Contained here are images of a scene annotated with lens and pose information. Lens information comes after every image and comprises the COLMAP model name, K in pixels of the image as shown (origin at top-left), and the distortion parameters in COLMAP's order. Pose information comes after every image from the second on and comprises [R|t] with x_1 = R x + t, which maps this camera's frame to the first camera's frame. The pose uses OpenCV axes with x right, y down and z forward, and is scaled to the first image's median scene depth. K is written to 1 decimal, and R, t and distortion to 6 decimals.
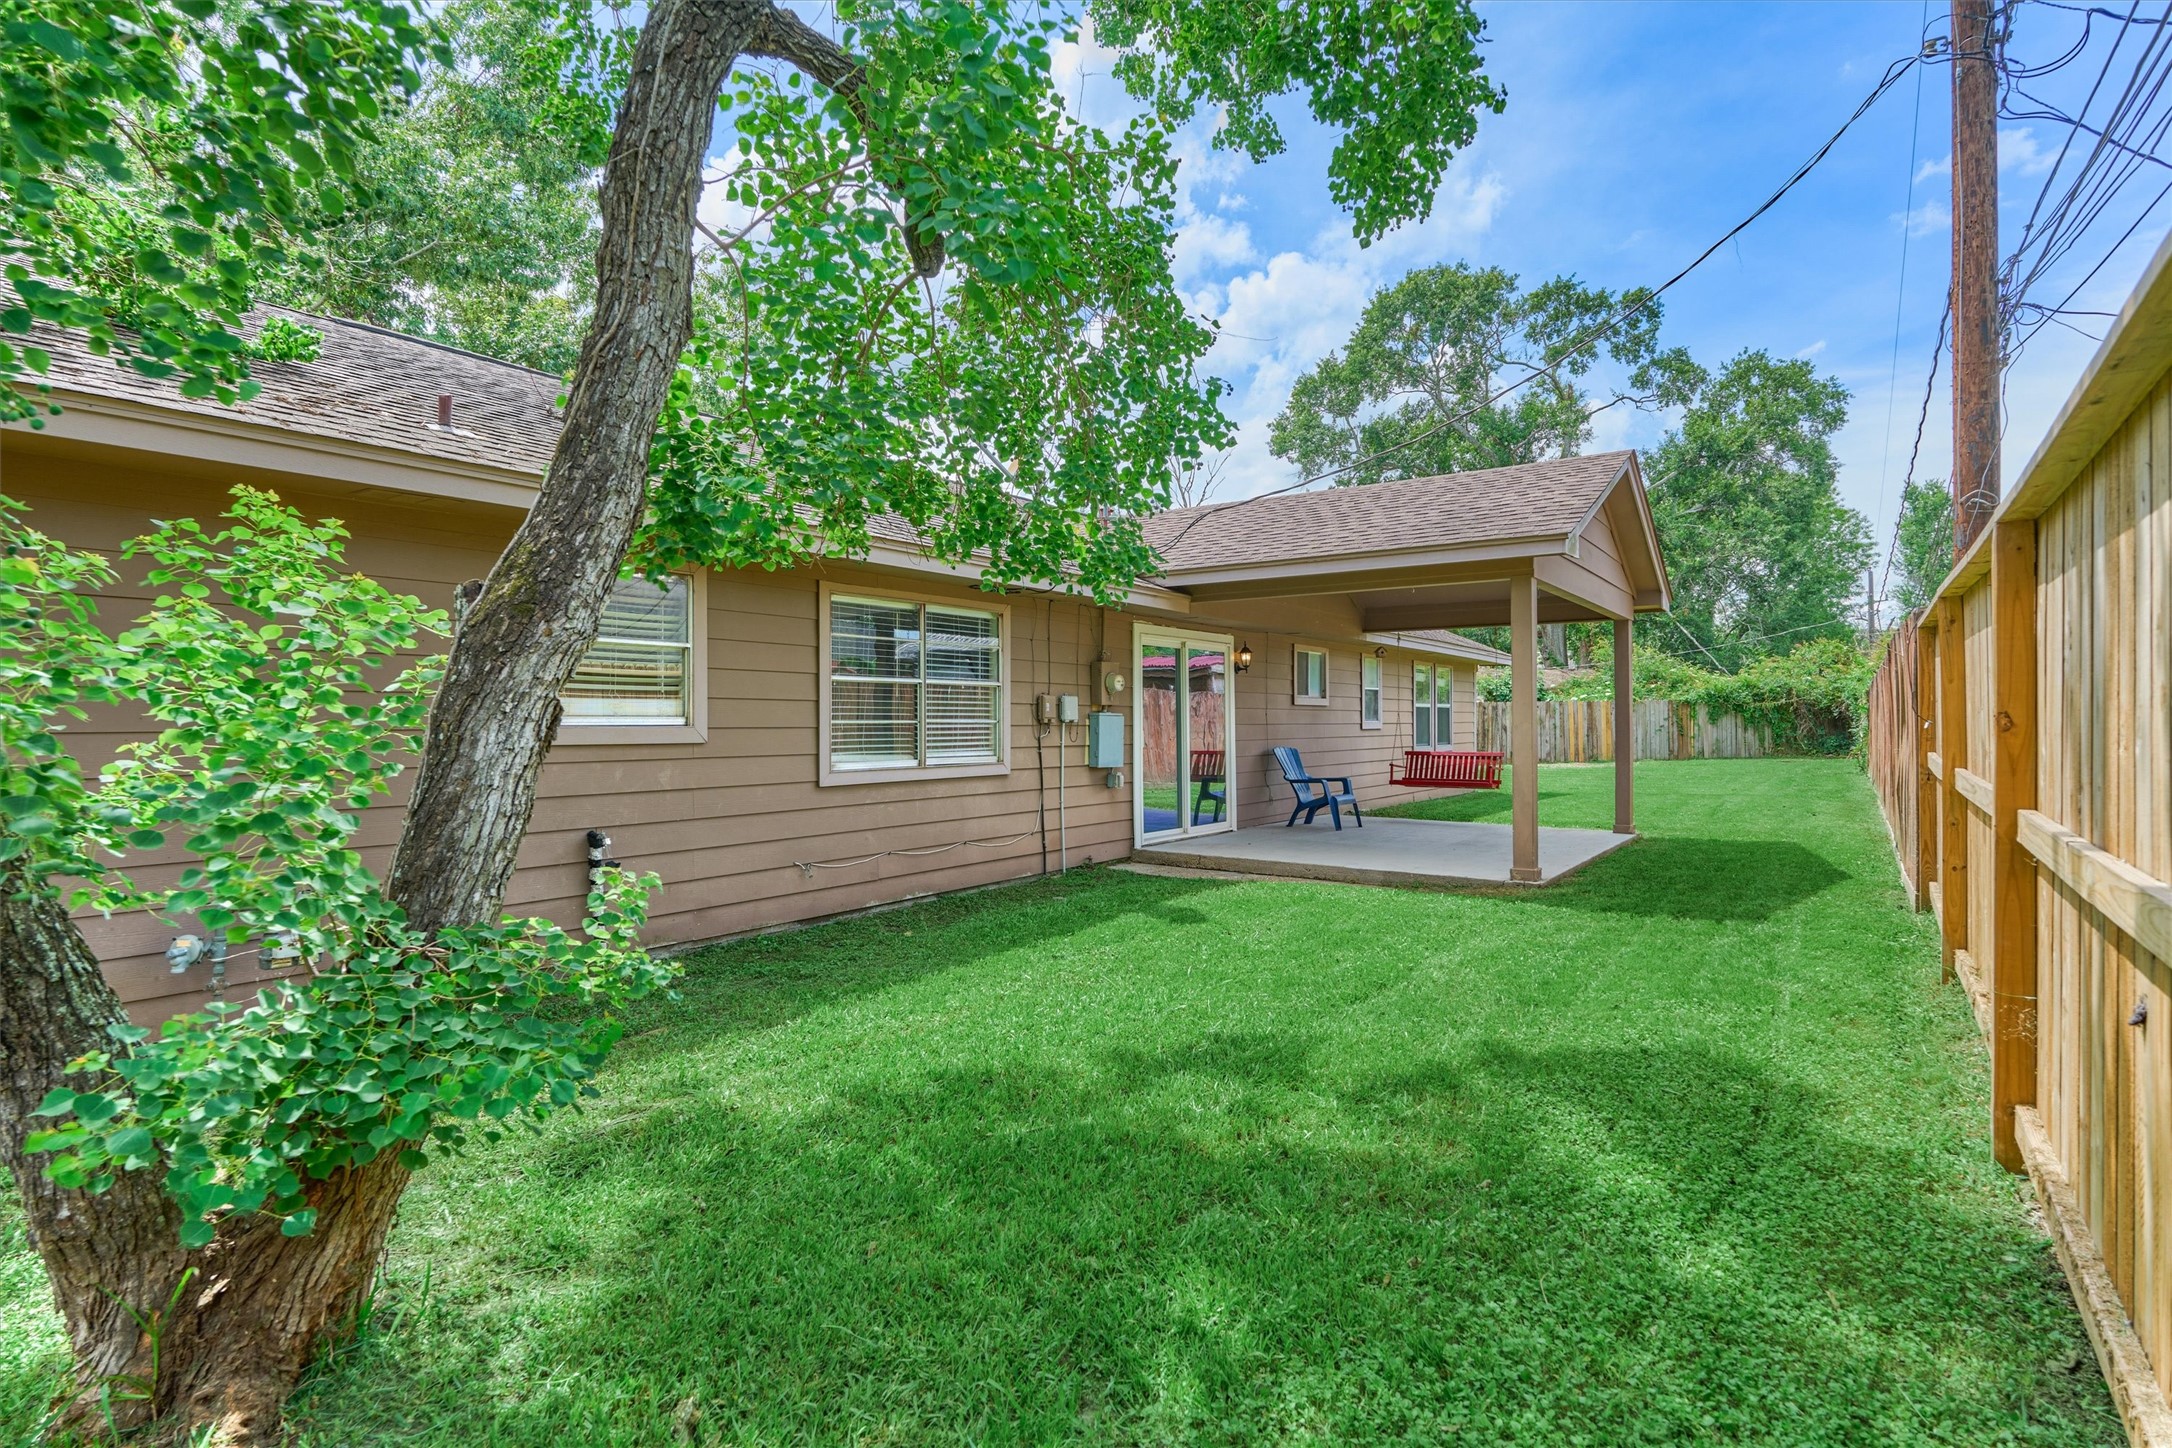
lens RADIAL K [[1041.1, 0, 1095.9], [0, 1041.1, 728.3], [0, 0, 1]] dist [0.016671, 0.000268]
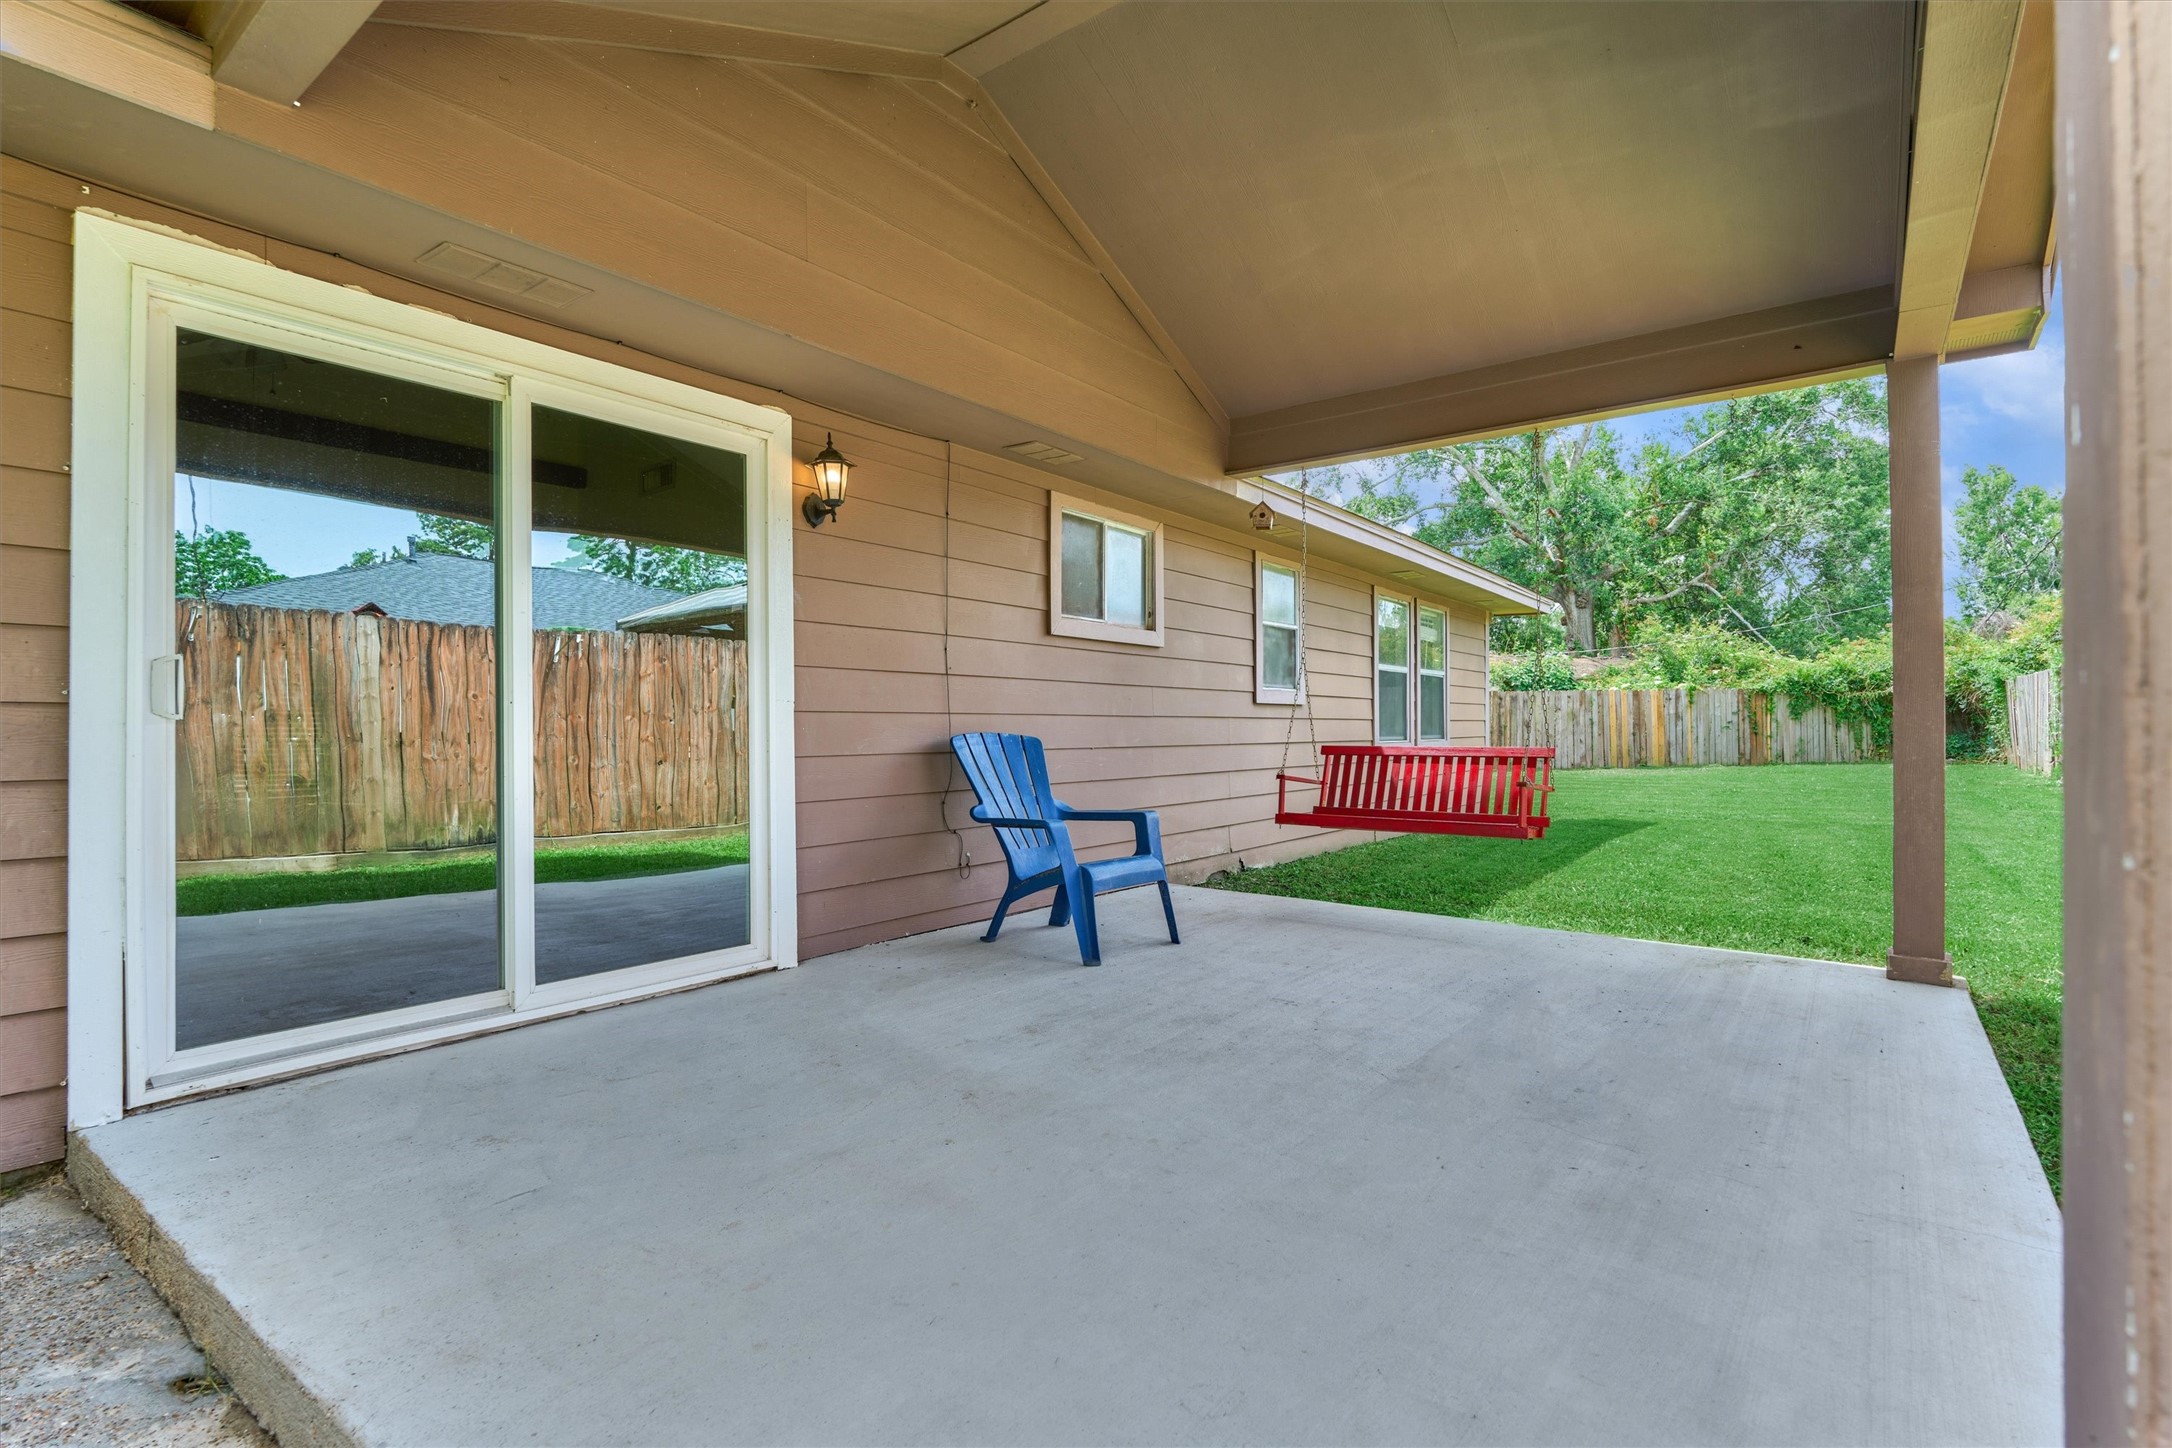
lens RADIAL K [[1041.1, 0, 1079.6], [0, 1041.1, 723.7], [0, 0, 1]] dist [0.016671, 0.000268]
pose [[0.999667, 0.000662, -0.025797, 0.173536], [-0.000876, 0.999966, -0.008256, 0.014067], [0.025790, 0.008276, 0.999633, 0.471980]]
